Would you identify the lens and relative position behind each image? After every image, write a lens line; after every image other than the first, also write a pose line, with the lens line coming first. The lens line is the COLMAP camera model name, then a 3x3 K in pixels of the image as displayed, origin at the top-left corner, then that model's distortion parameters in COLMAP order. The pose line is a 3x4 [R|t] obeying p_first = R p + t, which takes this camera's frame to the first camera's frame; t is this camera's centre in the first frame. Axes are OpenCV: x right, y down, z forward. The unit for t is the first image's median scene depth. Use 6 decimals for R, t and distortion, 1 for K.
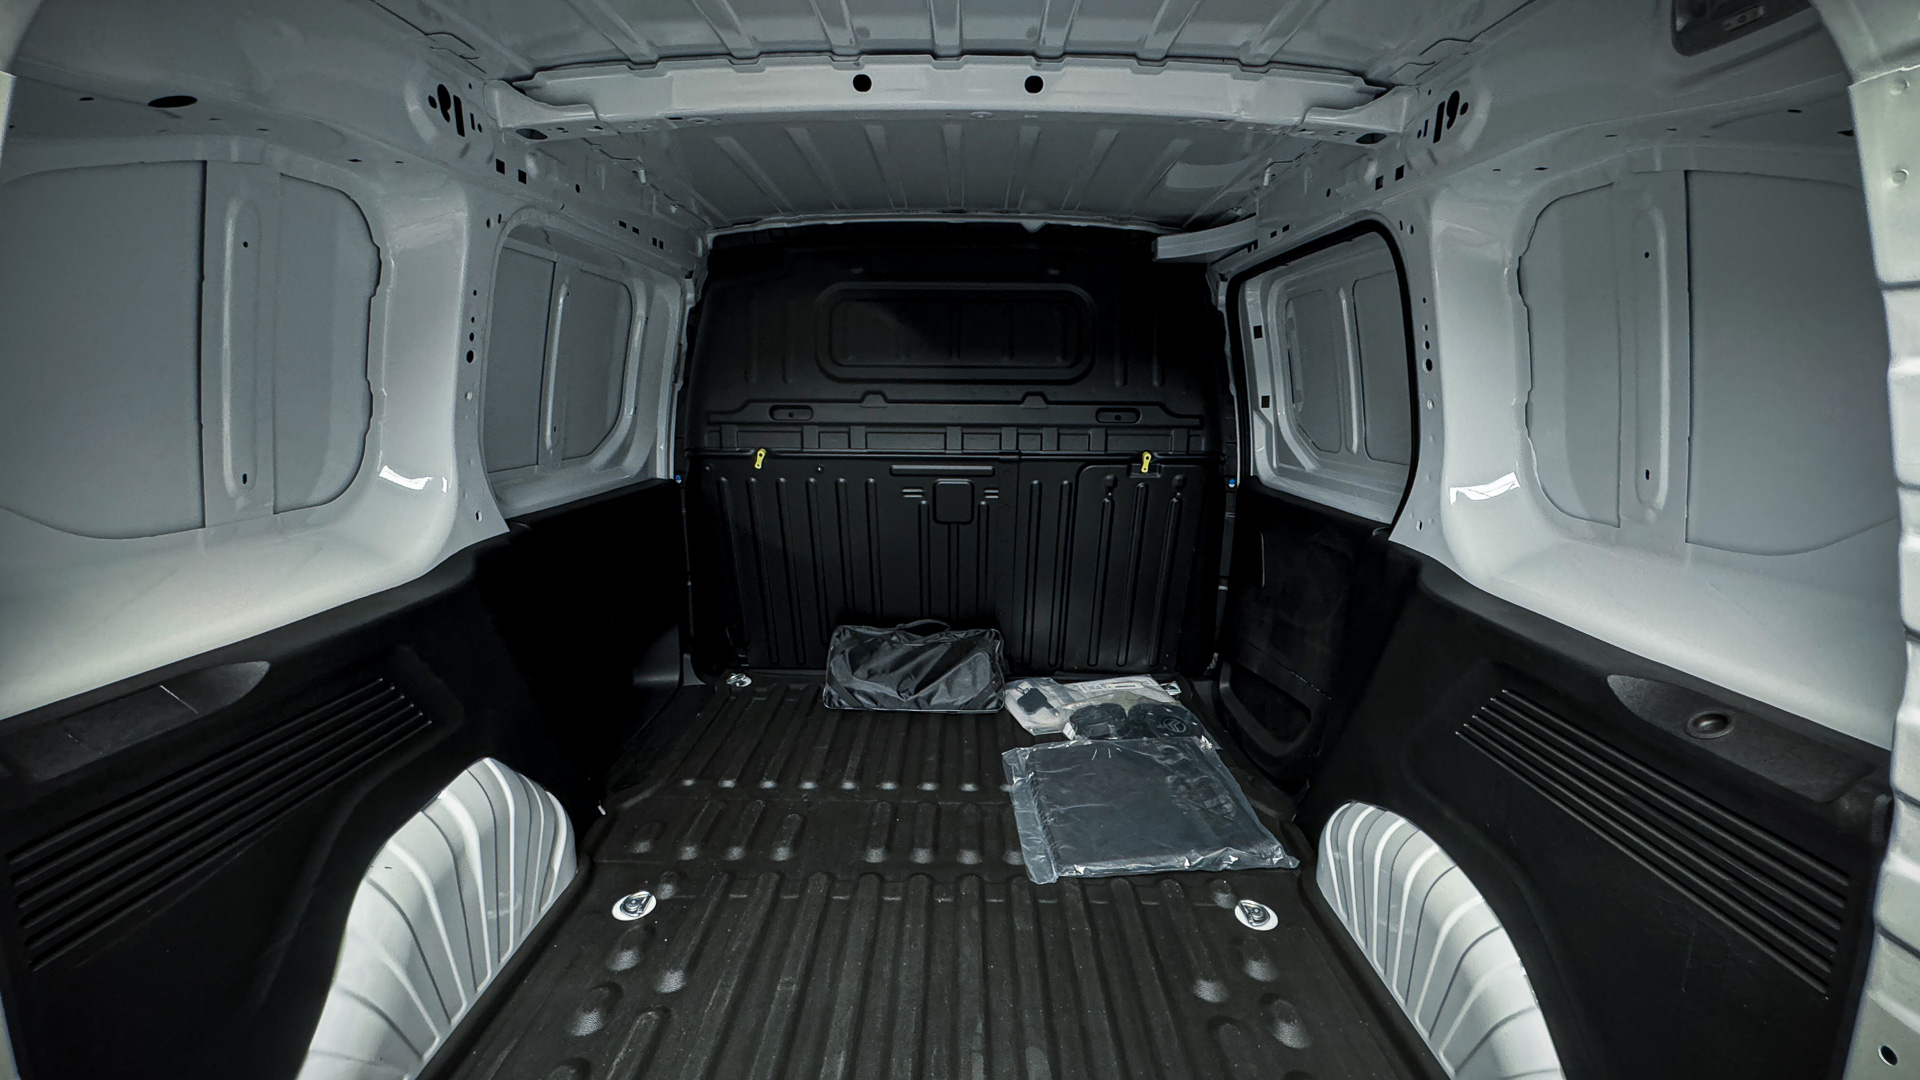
lens RADIAL K [[765.2, 0, 959.2], [0, 765.2, 541.5], [0, 0, 1]] dist [-0.011187, 0.000557]
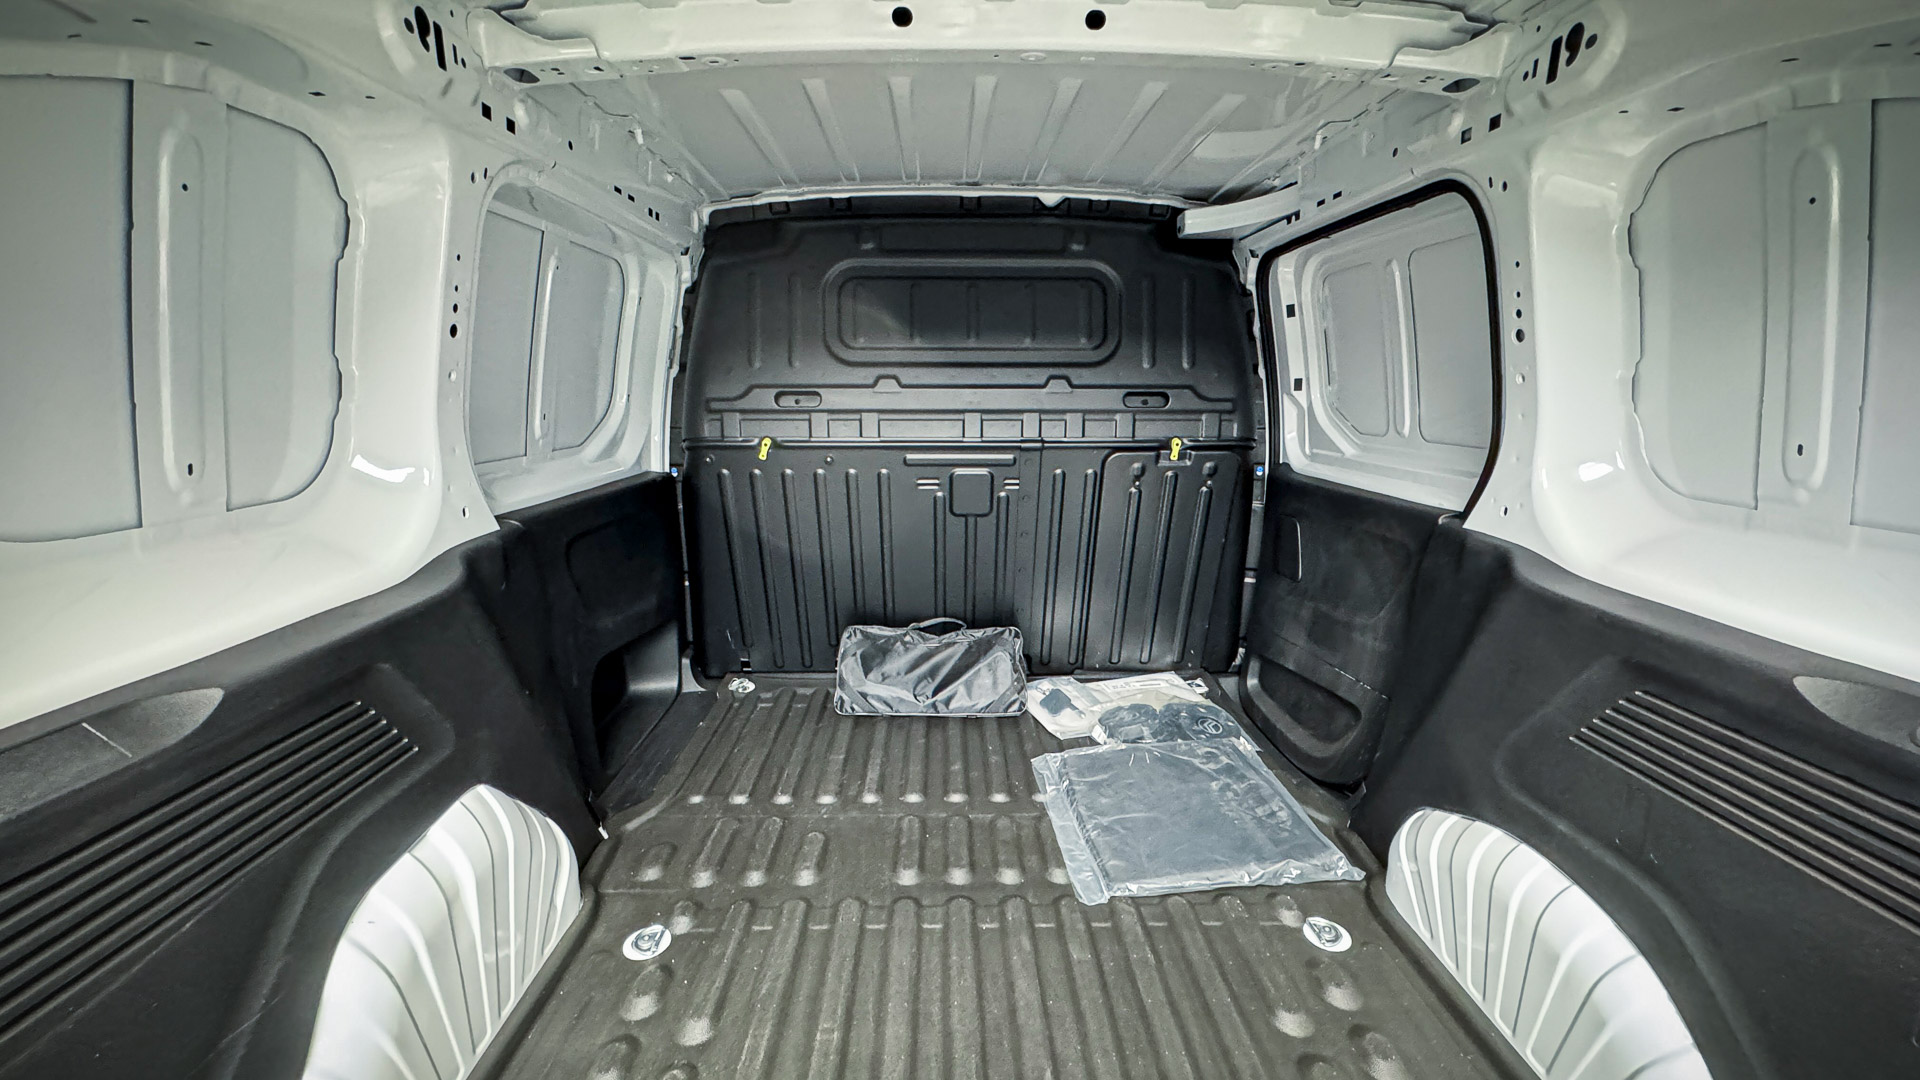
lens RADIAL K [[765.2, 0, 960.5], [0, 765.2, 541.4], [0, 0, 1]] dist [-0.011187, 0.000557]
pose [[0.999513, -0.012293, 0.028668, -0.082495], [0.012086, 0.999900, 0.007405, 0.001072], [-0.028756, -0.007055, 0.999562, 0.098896]]
